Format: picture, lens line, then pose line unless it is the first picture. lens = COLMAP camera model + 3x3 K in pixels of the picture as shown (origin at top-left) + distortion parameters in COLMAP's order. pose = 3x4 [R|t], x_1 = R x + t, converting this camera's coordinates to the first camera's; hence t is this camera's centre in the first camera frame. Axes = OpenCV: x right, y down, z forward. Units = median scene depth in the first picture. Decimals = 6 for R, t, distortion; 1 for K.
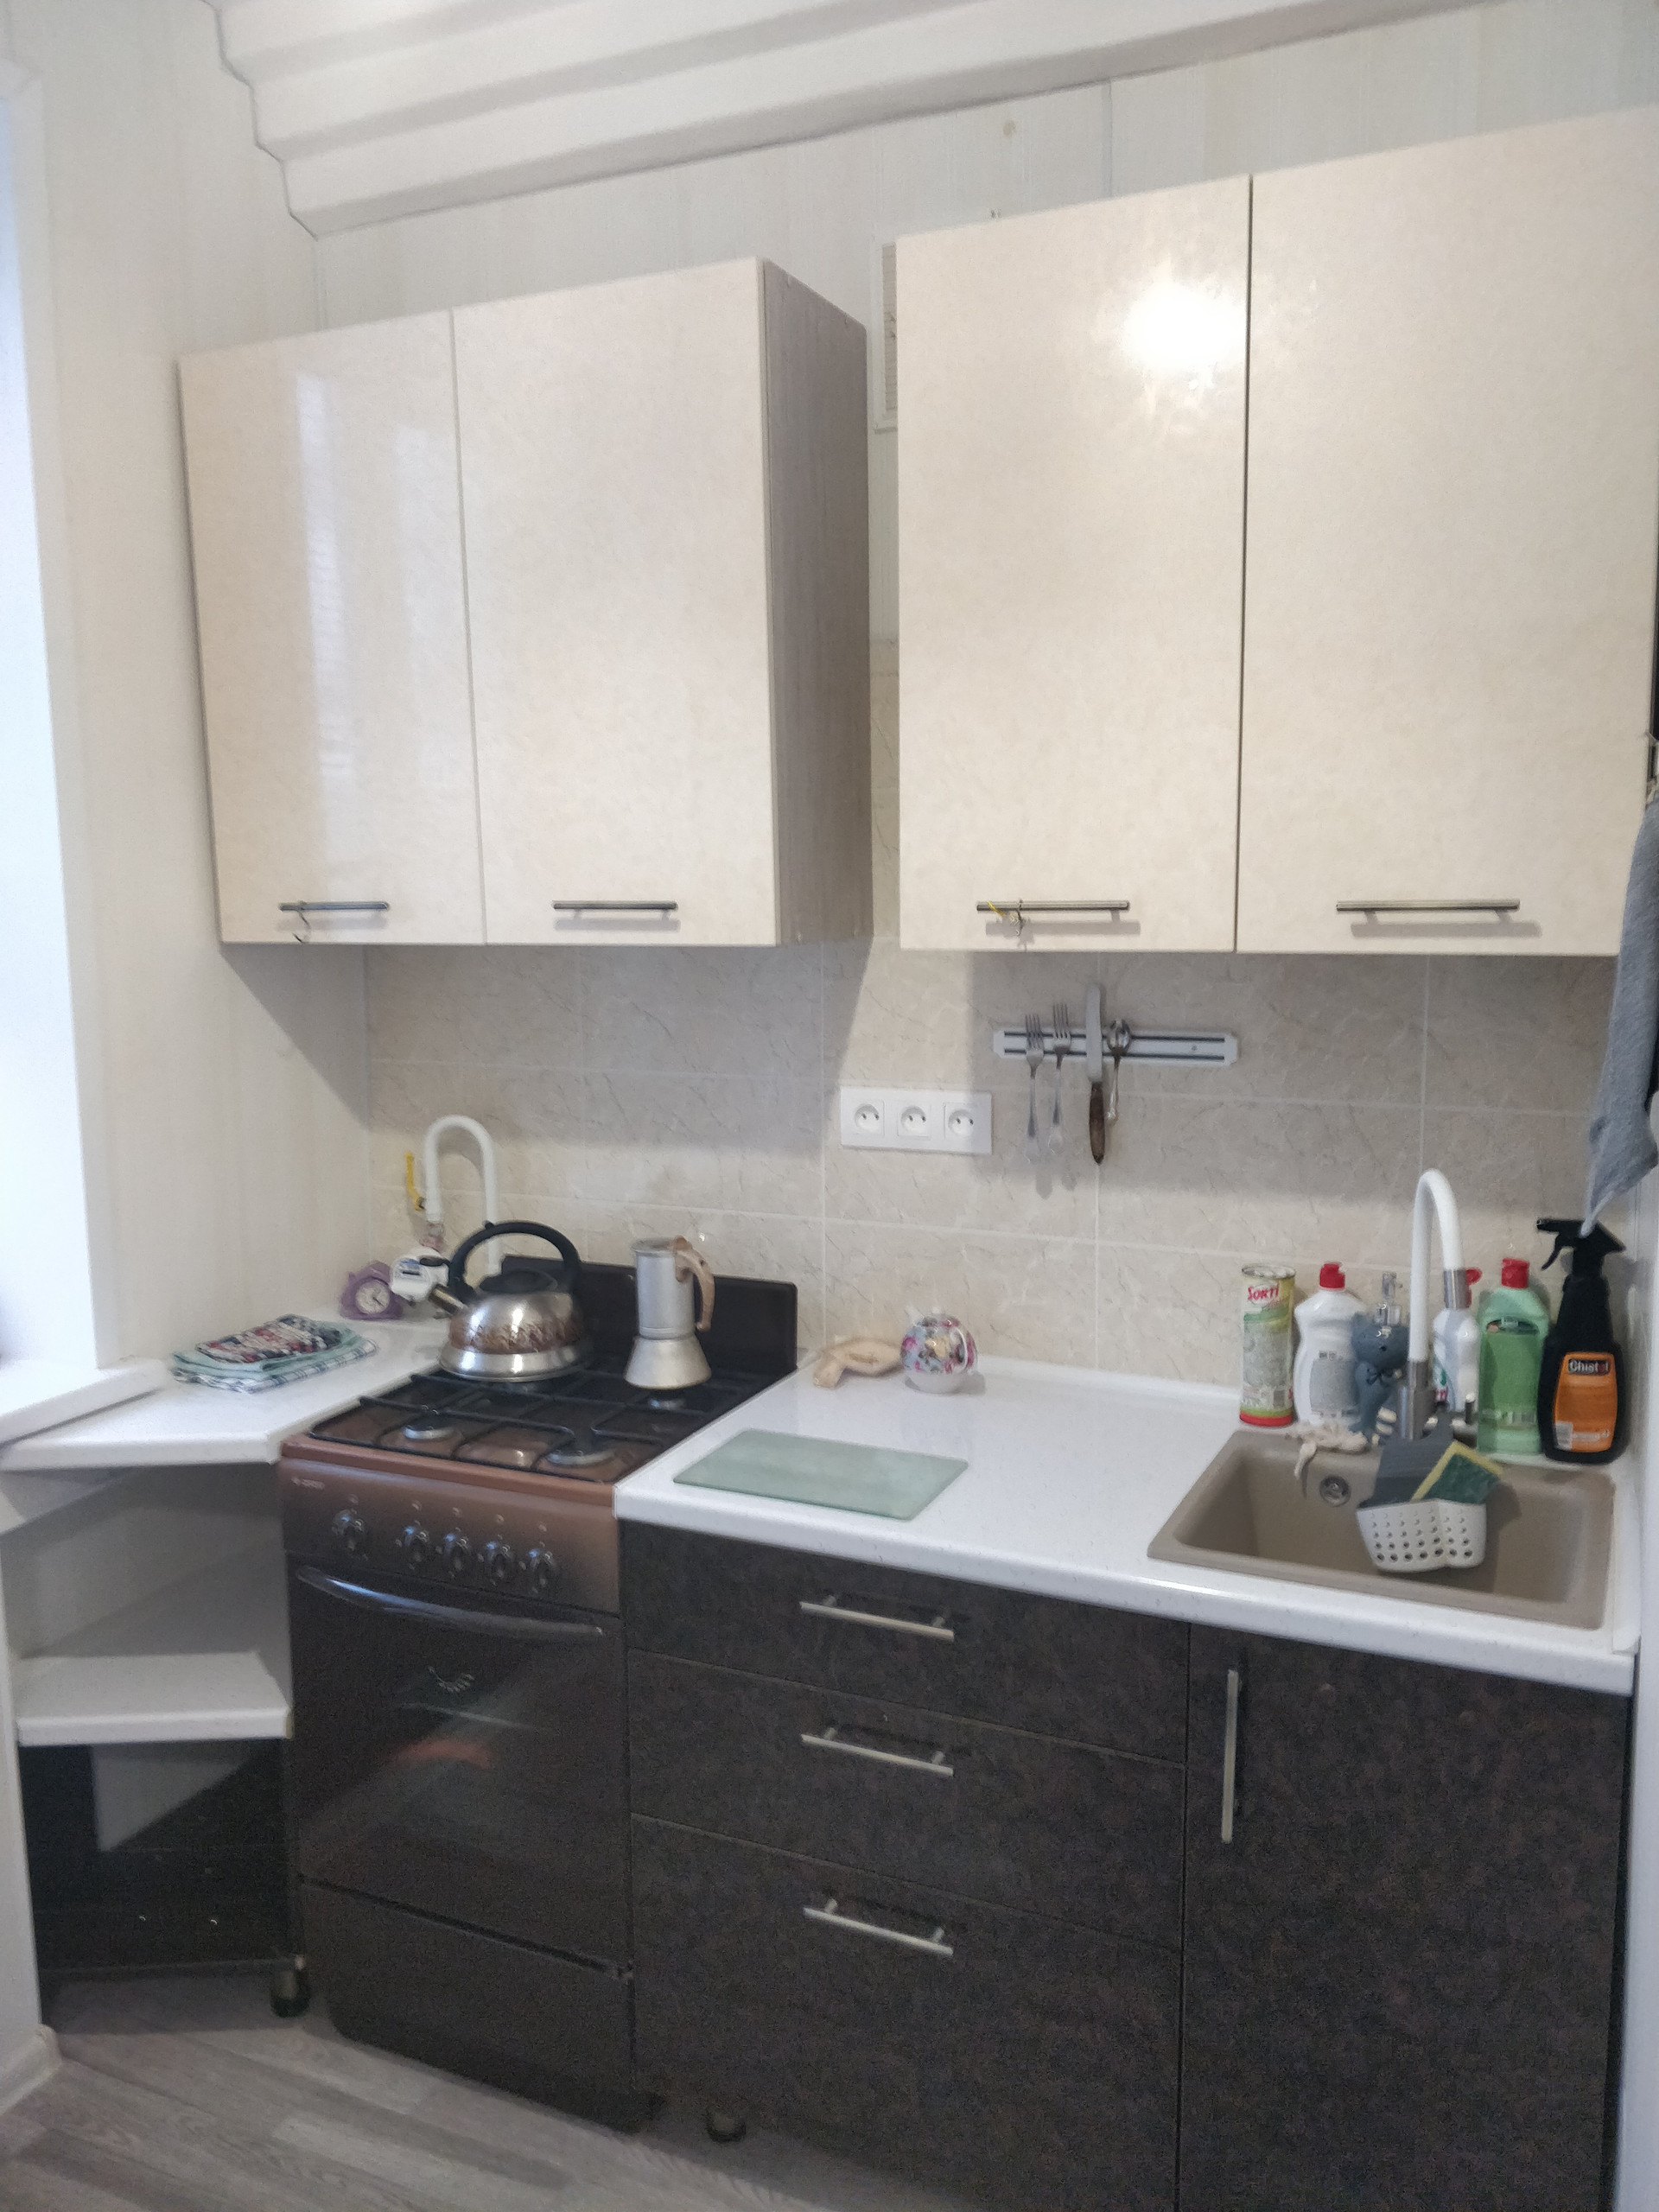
lens RADIAL K [[1792.9, 0, 788.2], [0, 1792.9, 1091.7], [0, 0, 1]] dist [0.048247, -0.088258]
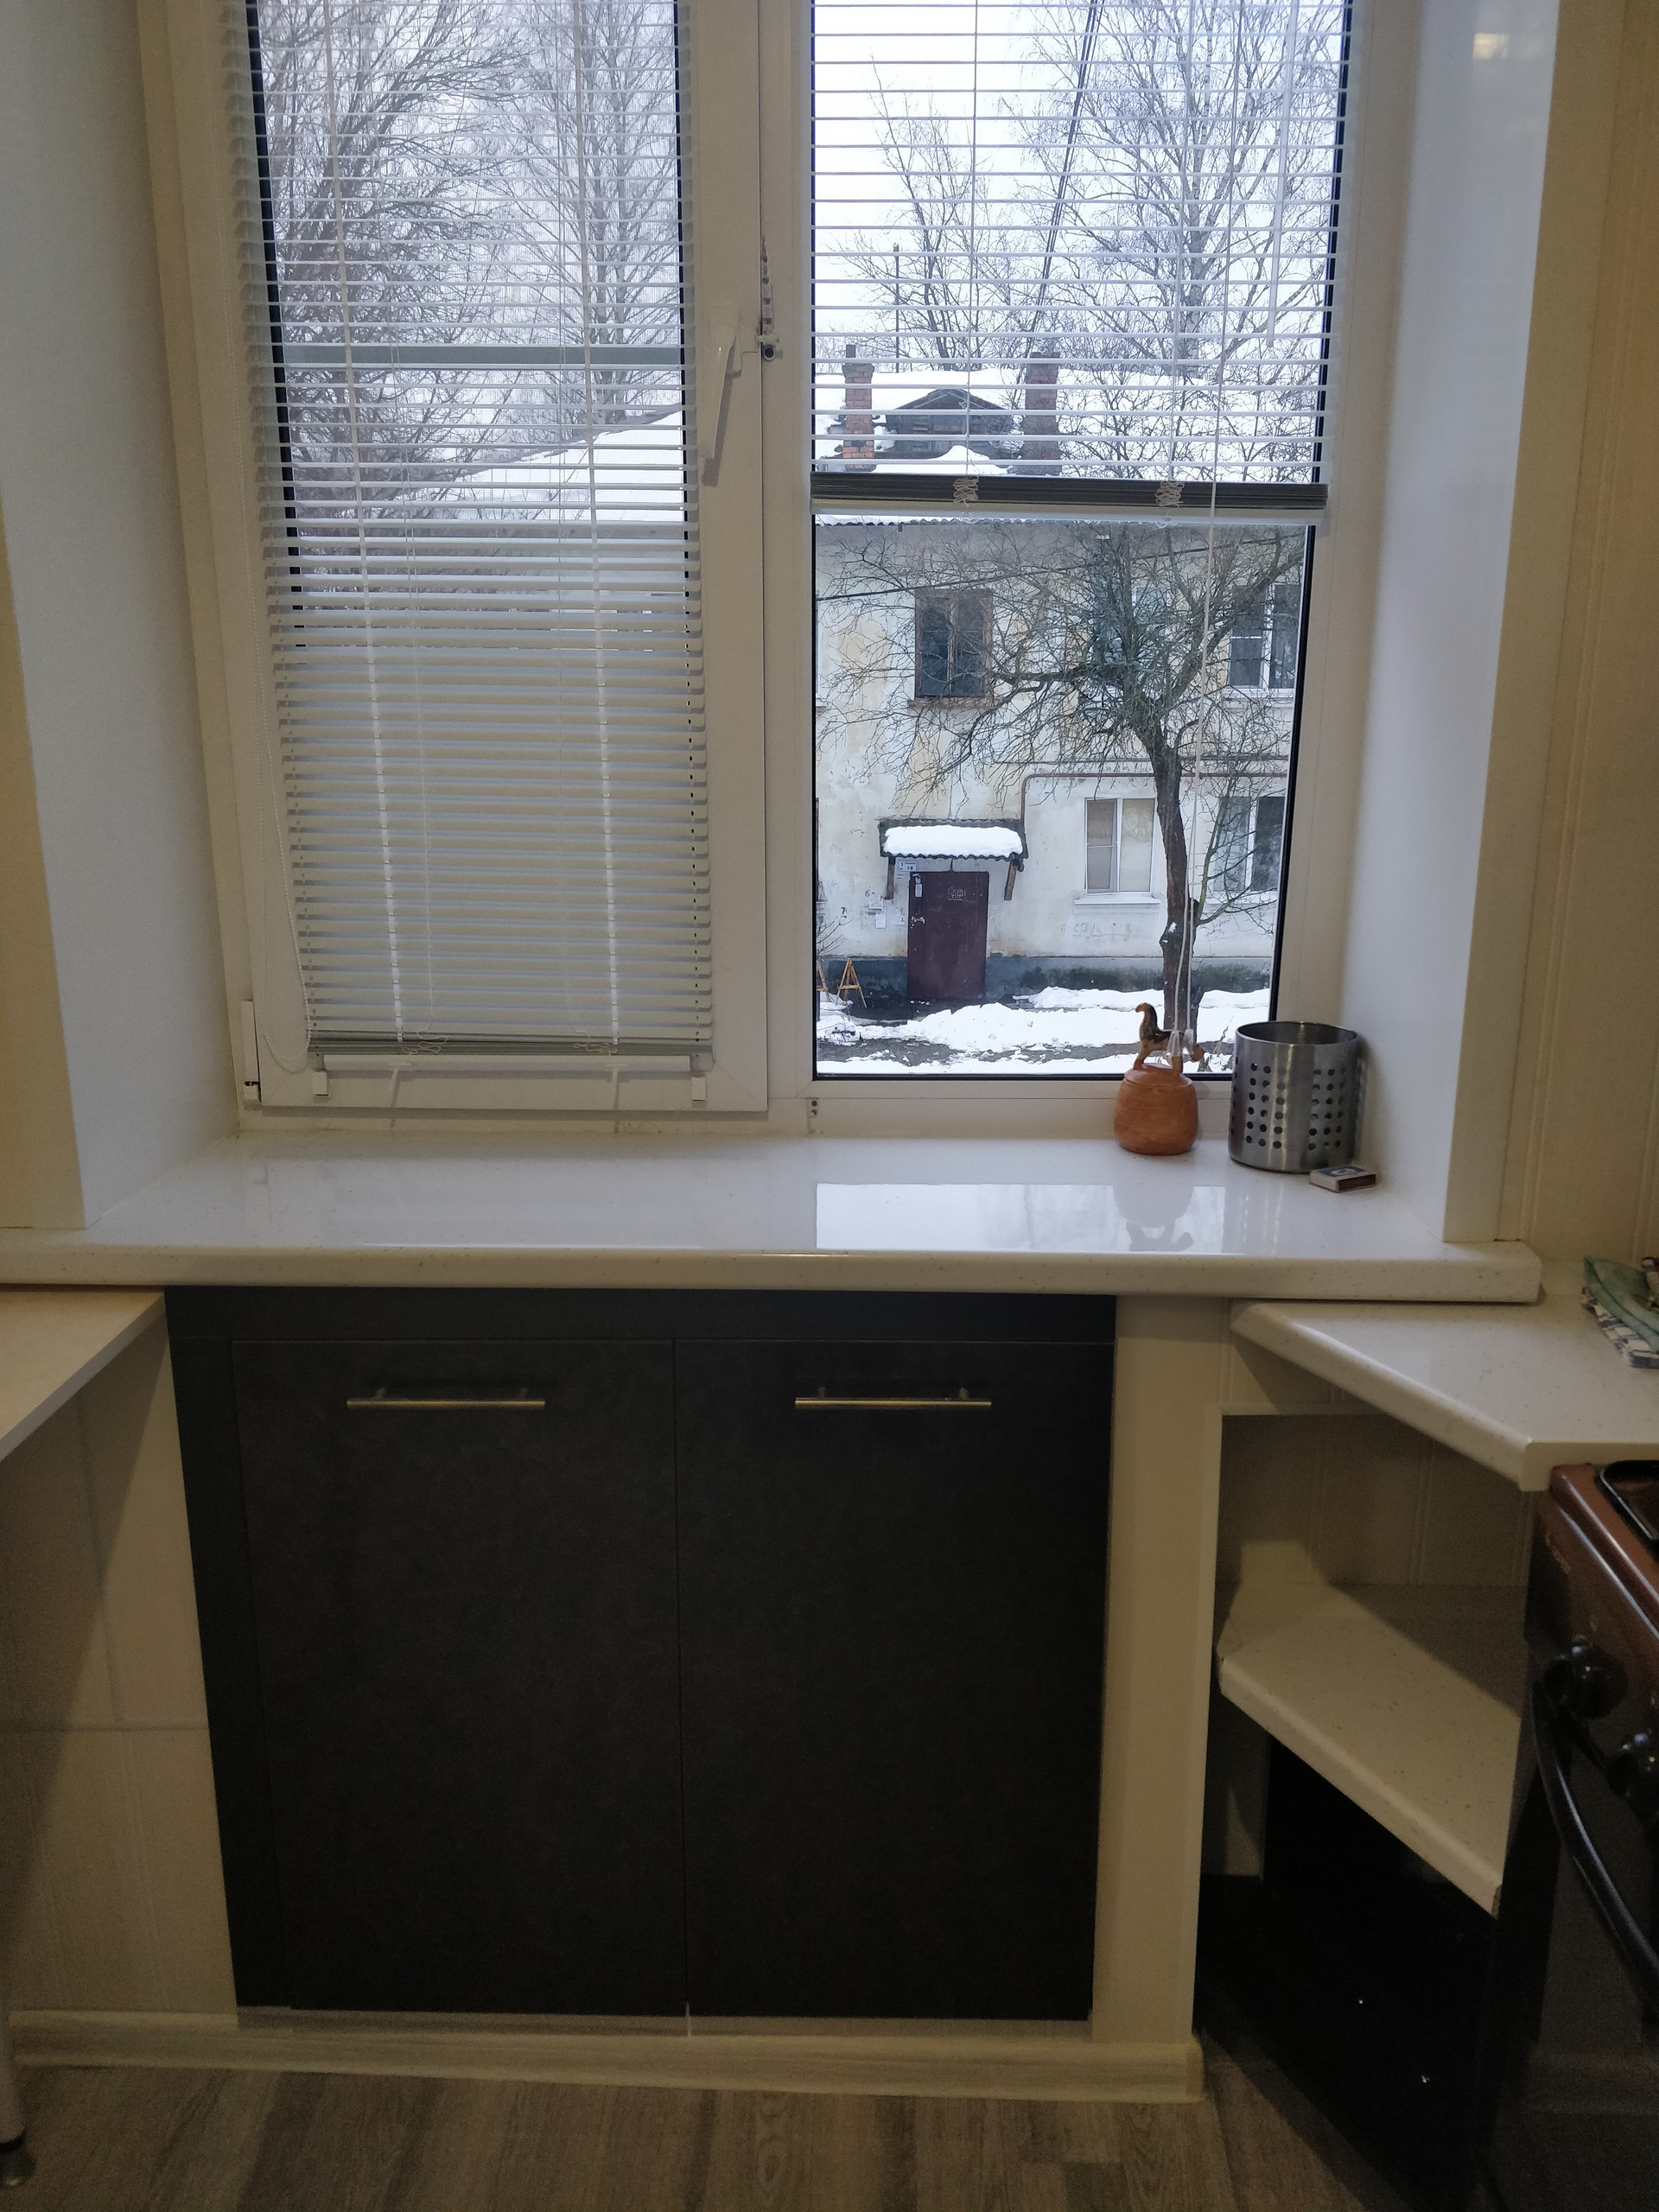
lens RADIAL K [[1792.9, 0, 836.8], [0, 1792.9, 1111.4], [0, 0, 1]] dist [0.048247, -0.088258]
pose [[0.402758, 0.255152, -0.879024, 0.097872], [-0.125208, 0.966691, 0.223230, -0.011567], [0.906702, 0.020153, 0.421290, 0.542714]]
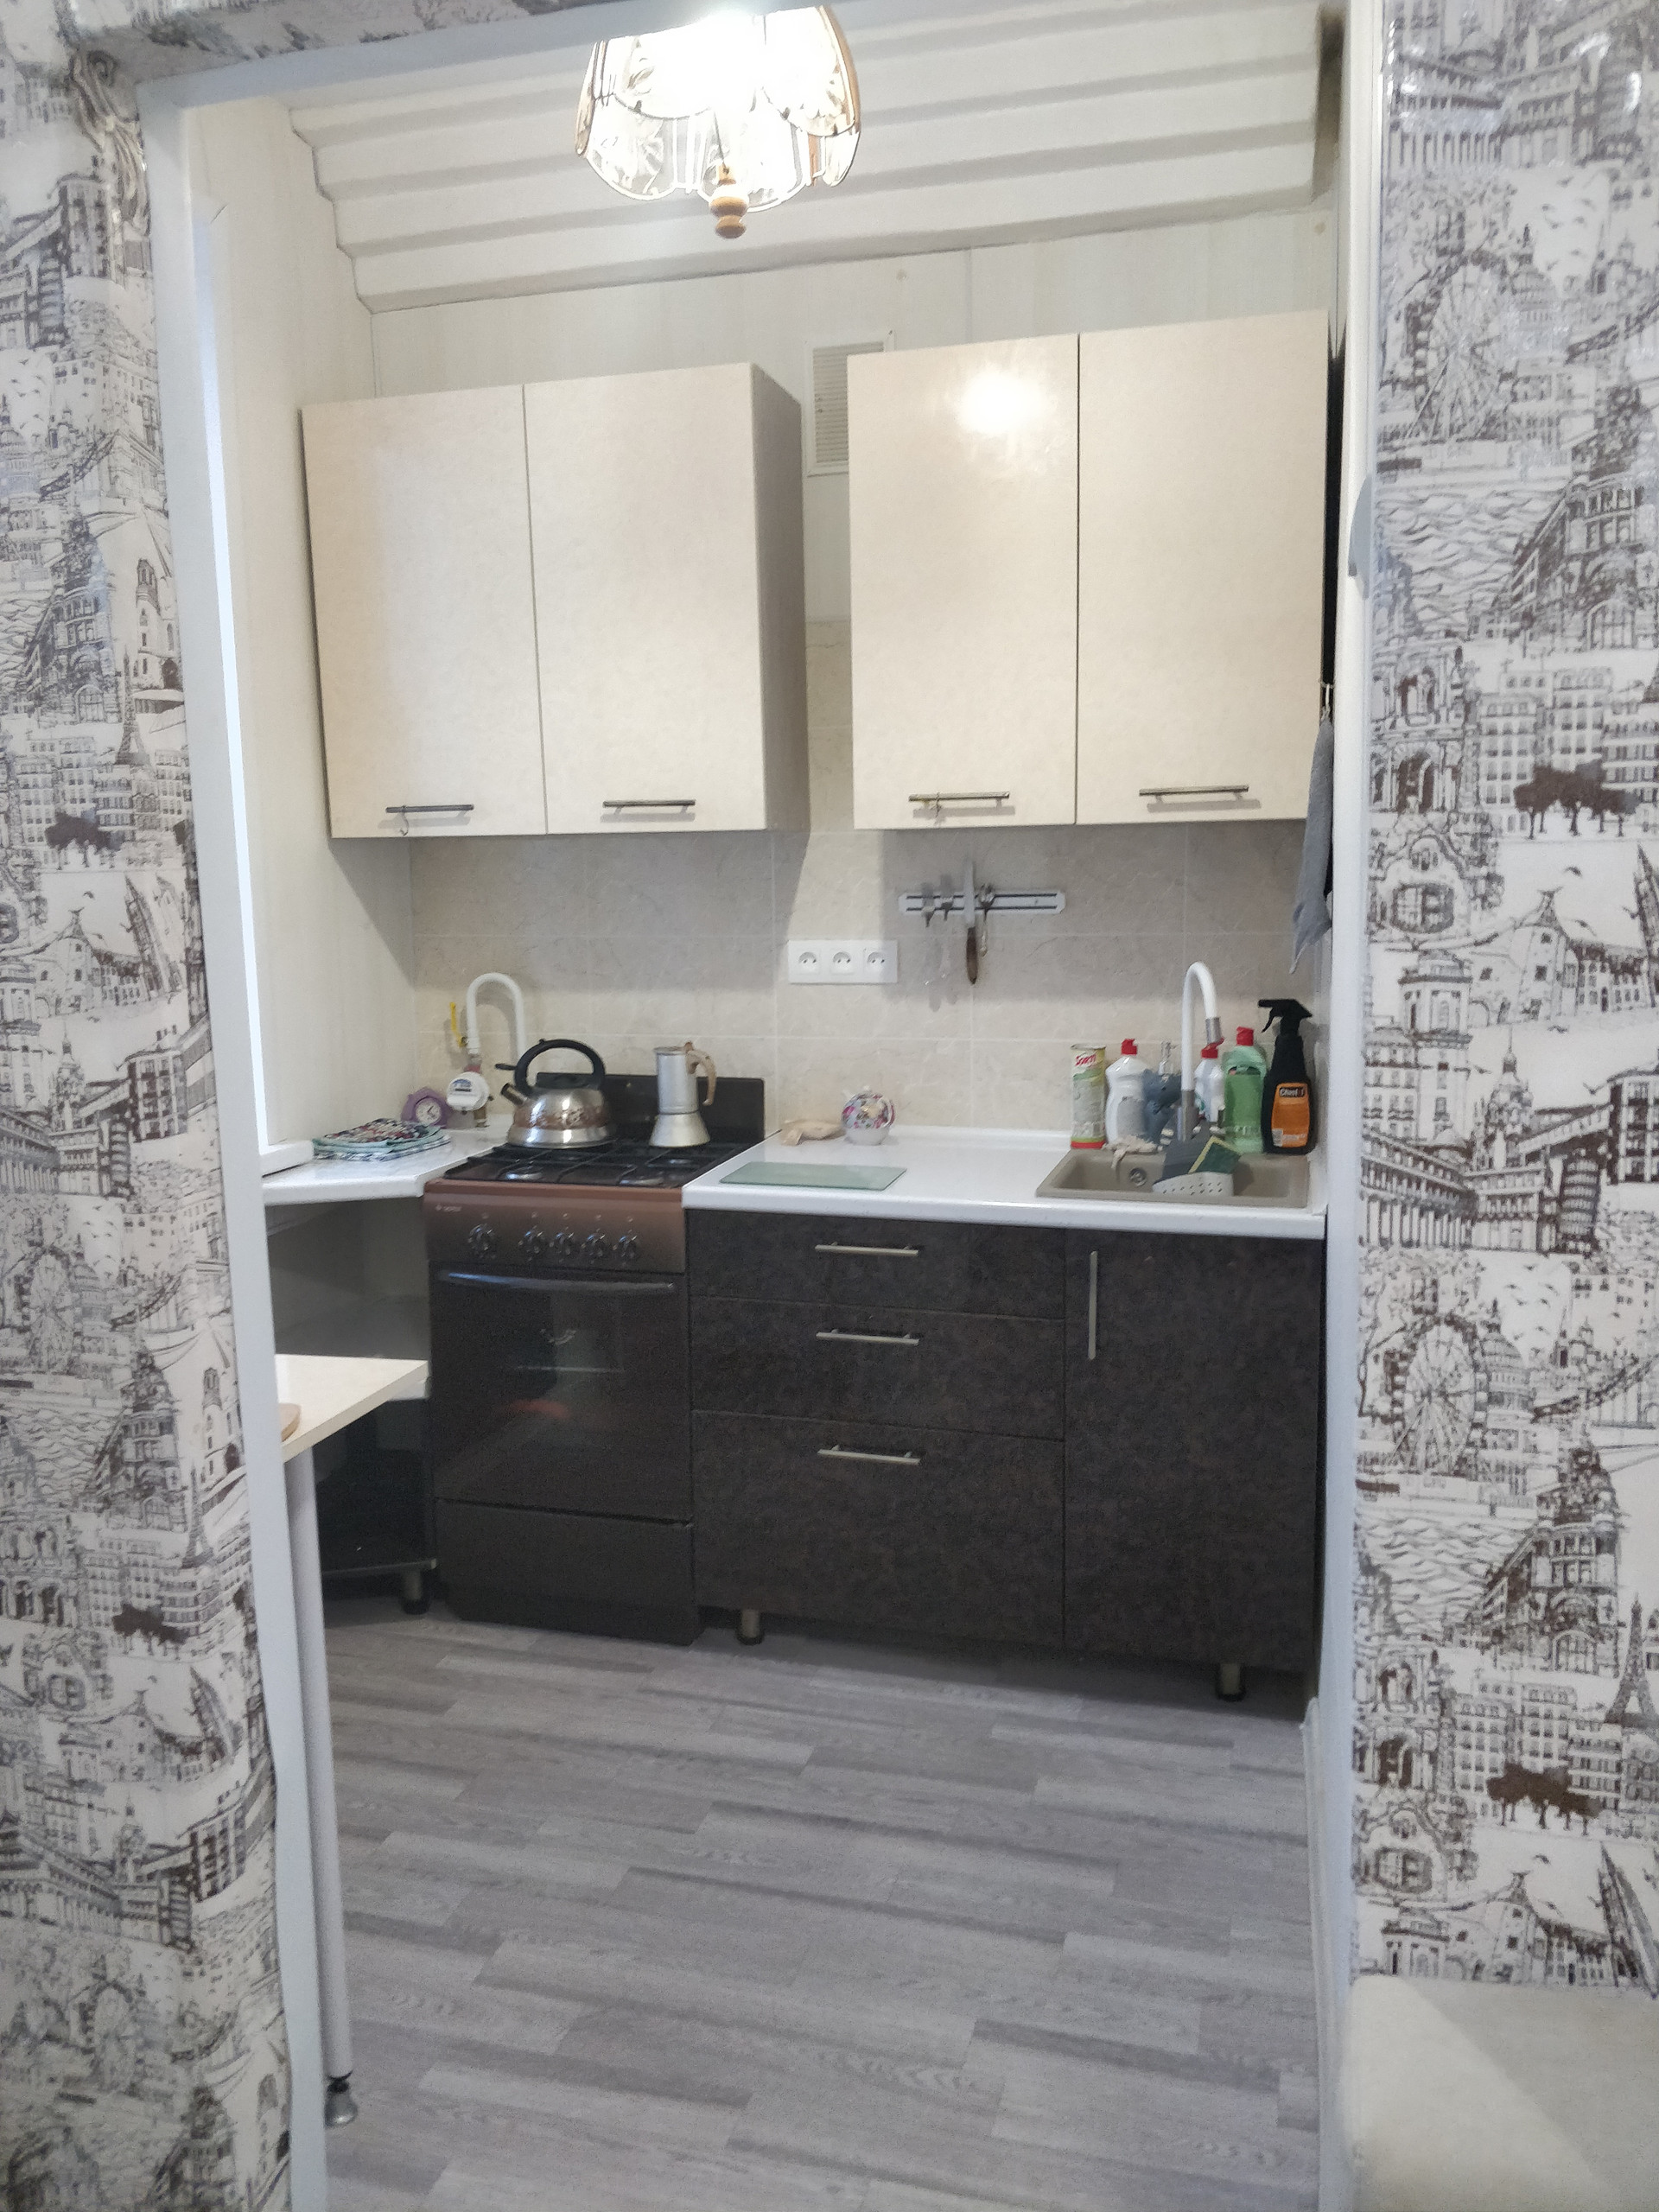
lens RADIAL K [[1792.9, 0, 811.6], [0, 1792.9, 1094.6], [0, 0, 1]] dist [0.048247, -0.088258]
pose [[0.985304, -0.026466, 0.168745, -0.214421], [0.025858, 0.999649, 0.005798, 0.123175], [-0.168839, -0.001349, 0.985643, -0.436578]]
